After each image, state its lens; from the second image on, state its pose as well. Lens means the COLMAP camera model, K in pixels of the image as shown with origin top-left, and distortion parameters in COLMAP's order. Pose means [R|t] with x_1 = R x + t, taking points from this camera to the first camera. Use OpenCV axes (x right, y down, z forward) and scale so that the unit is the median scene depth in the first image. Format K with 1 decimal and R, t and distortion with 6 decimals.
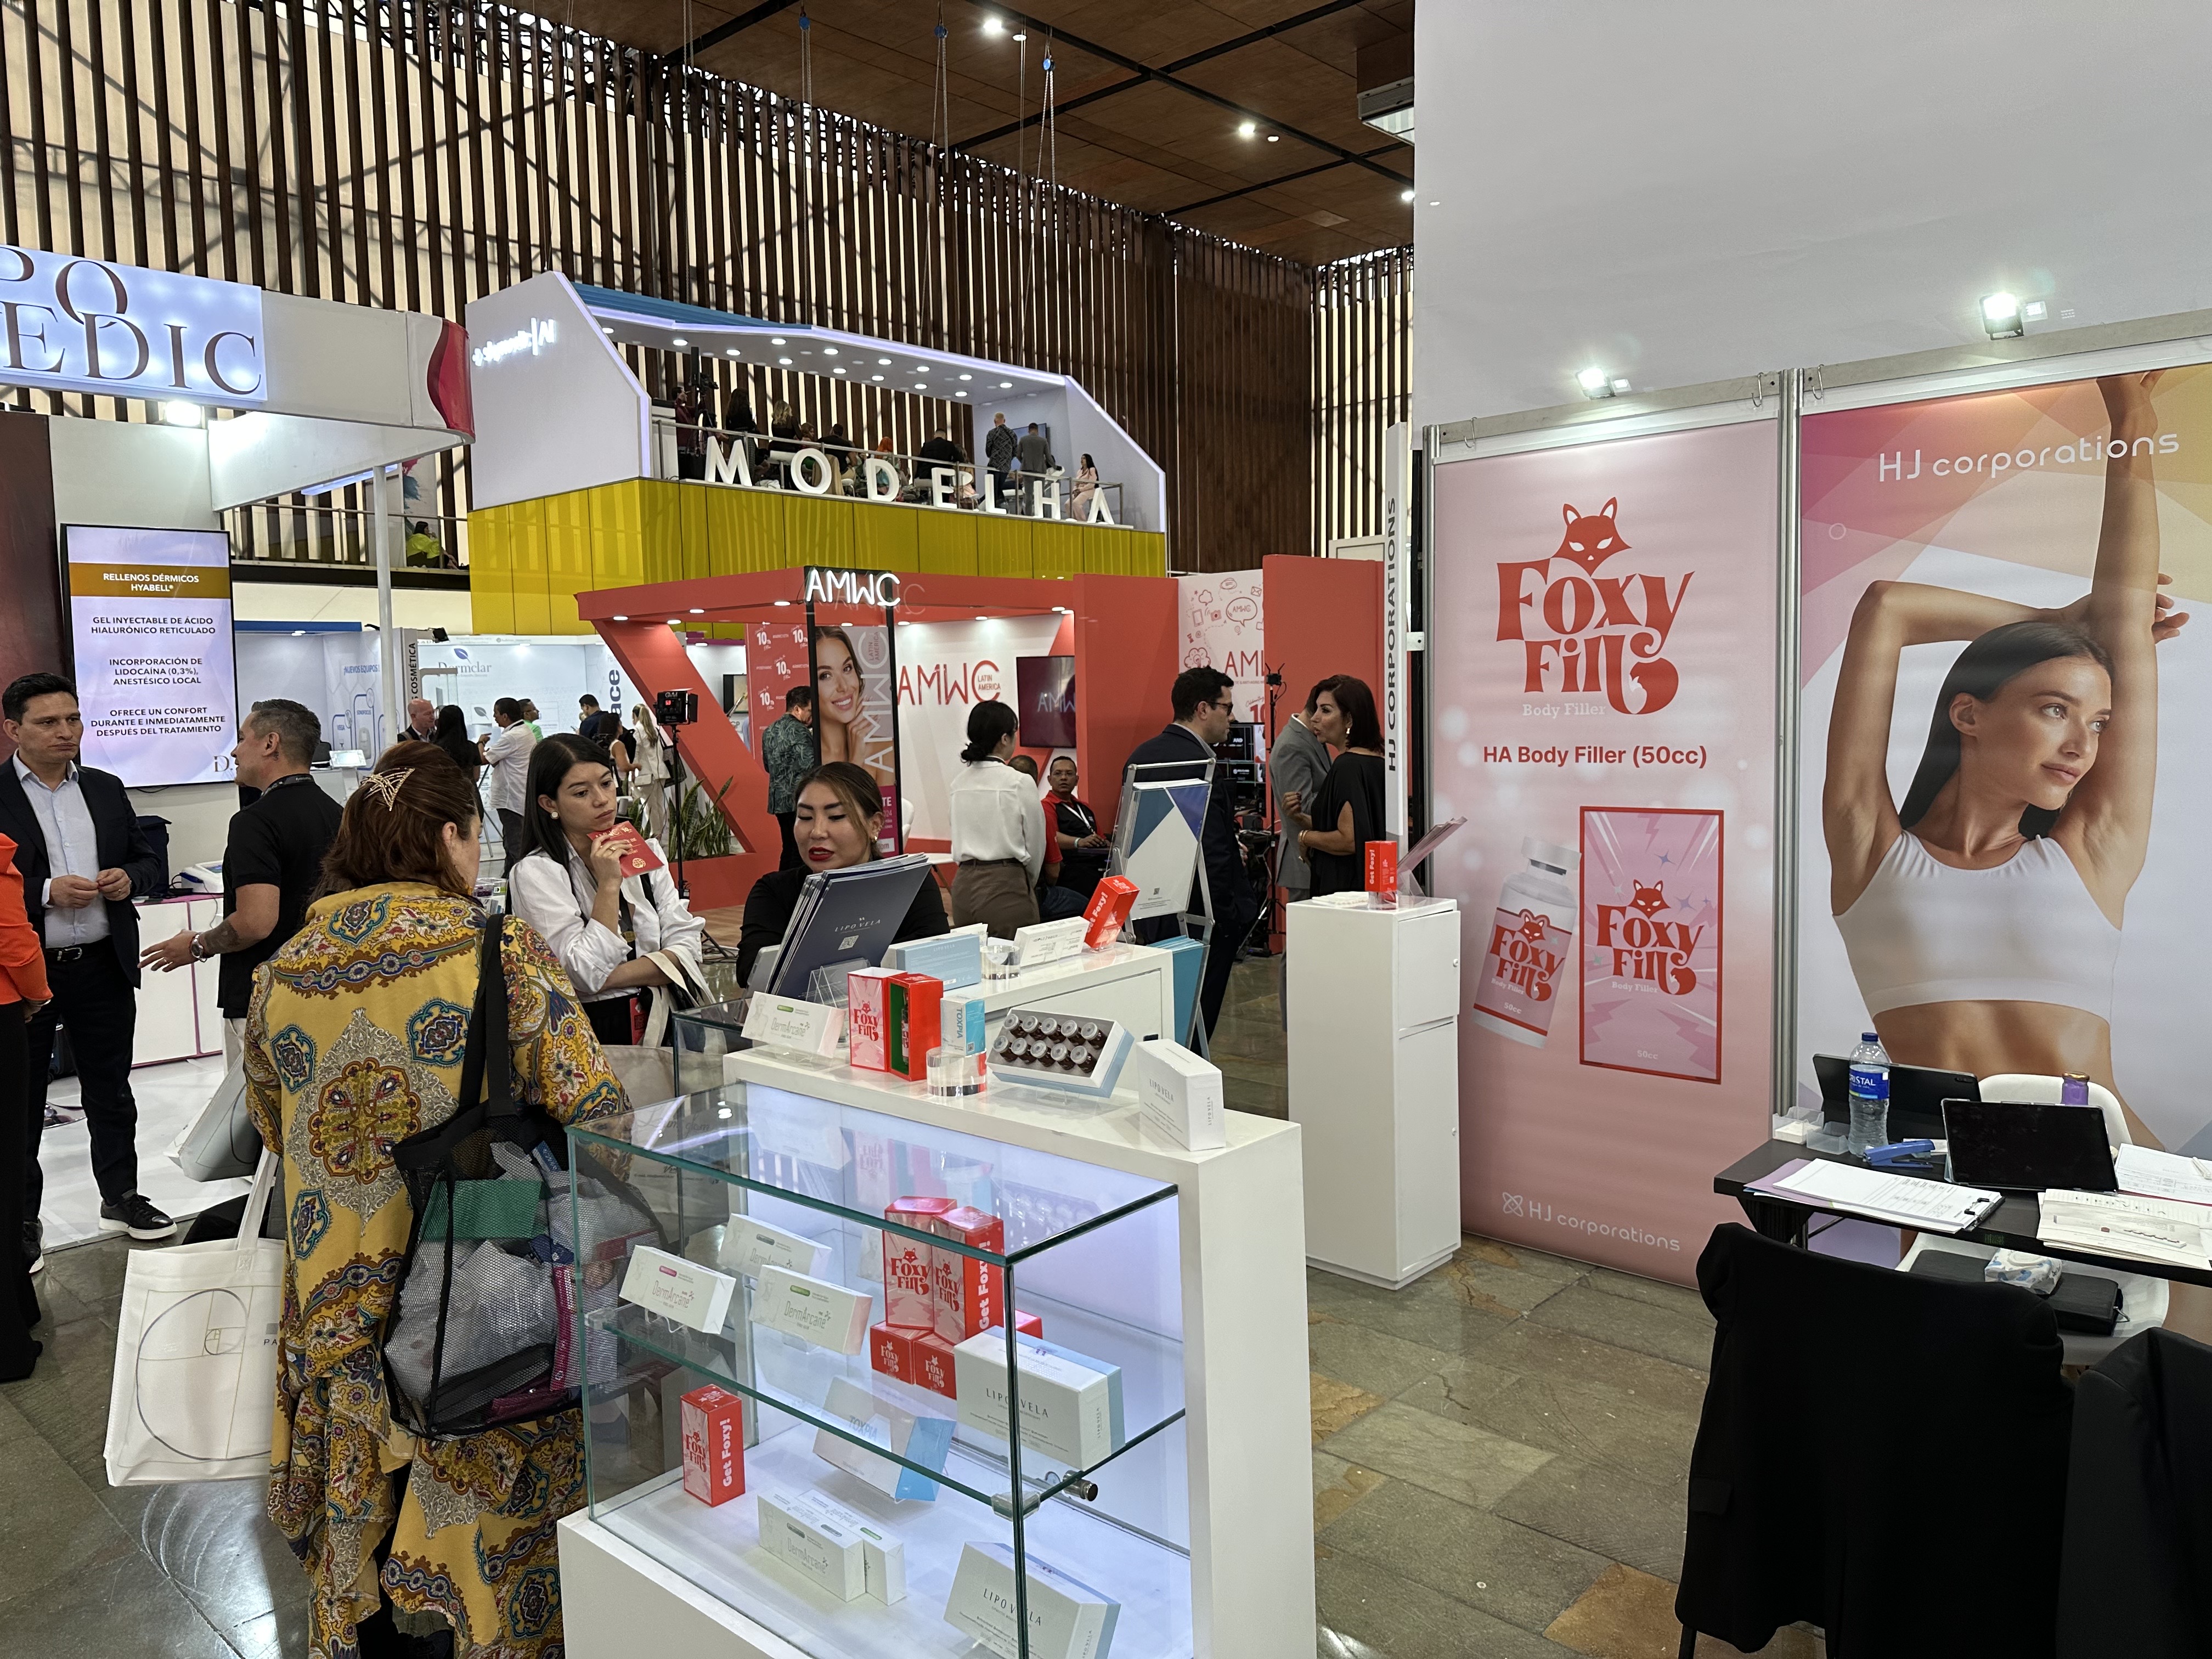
lens RADIAL K [[1518.0, 0, 1106.0], [0, 1518.0, 829.5], [0, 0, 1]] dist [0.262867, -0.306310]
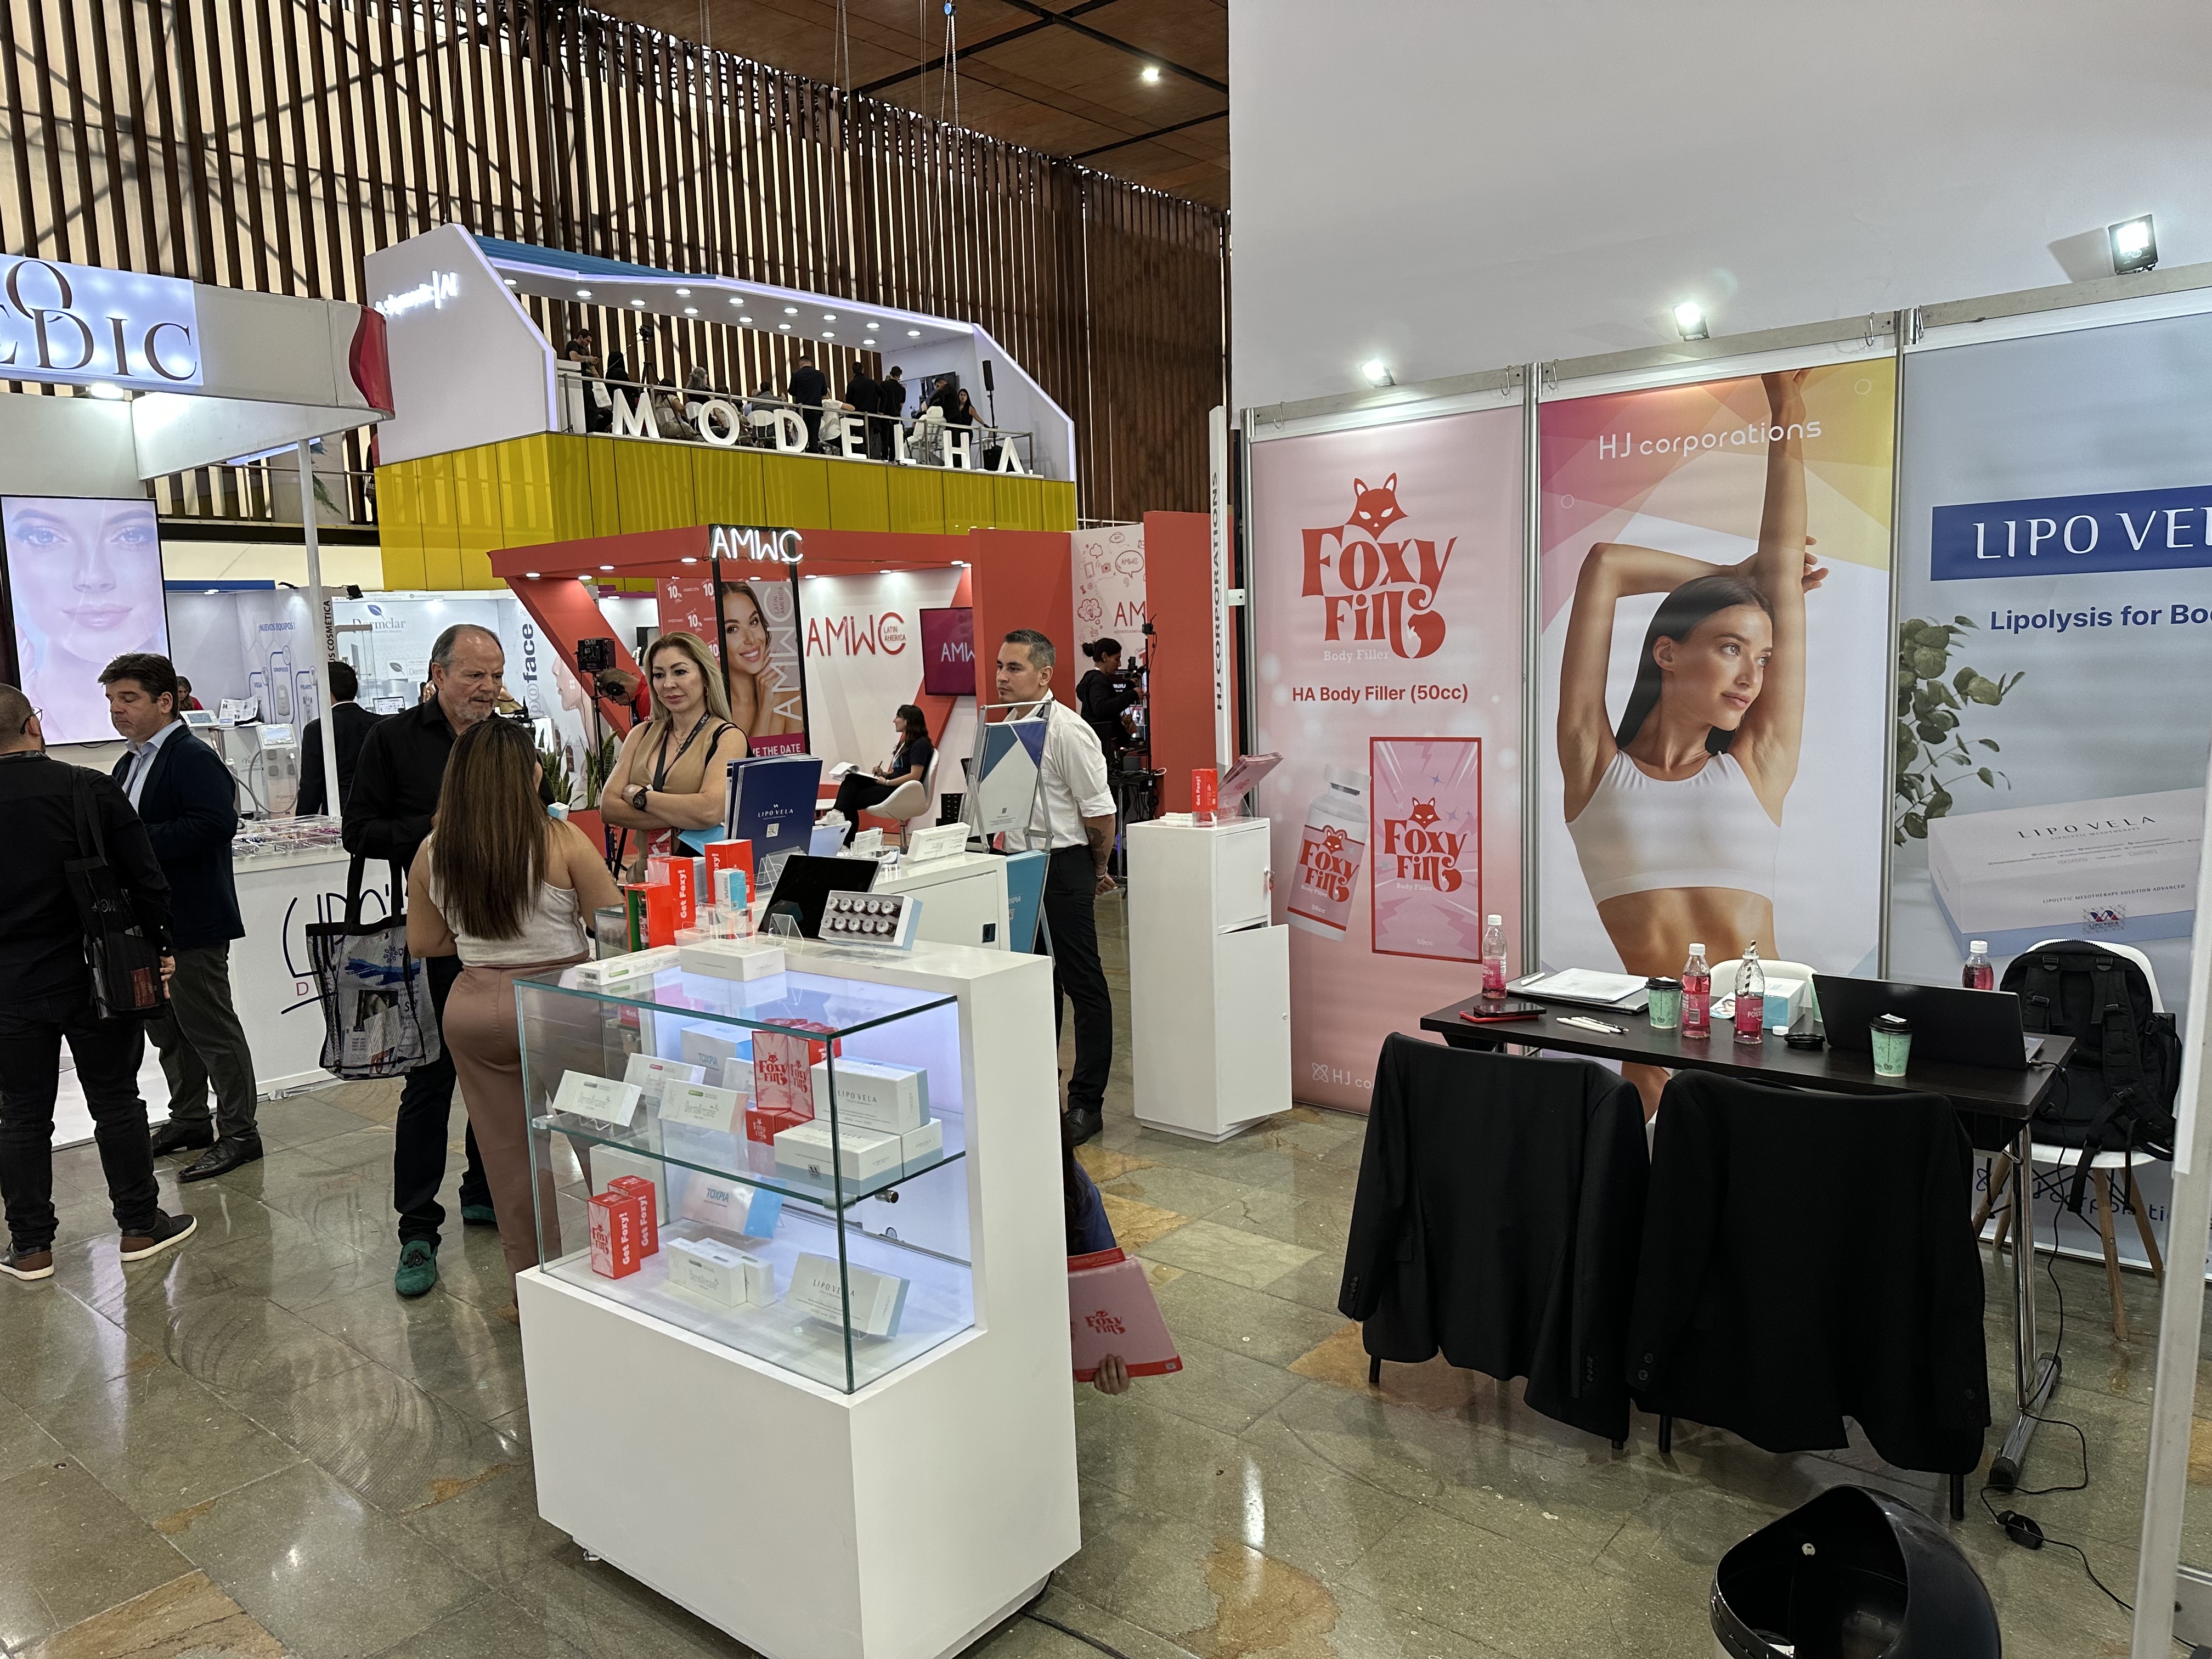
lens RADIAL K [[1612.3, 0, 1106.0], [0, 1612.3, 829.5], [0, 0, 1]] dist [0.254843, -0.243644]
pose [[0.999443, -0.017875, 0.028173, 0.033428], [0.017083, 0.999459, 0.028094, 0.008660], [-0.028660, -0.027597, 0.999208, -0.115668]]
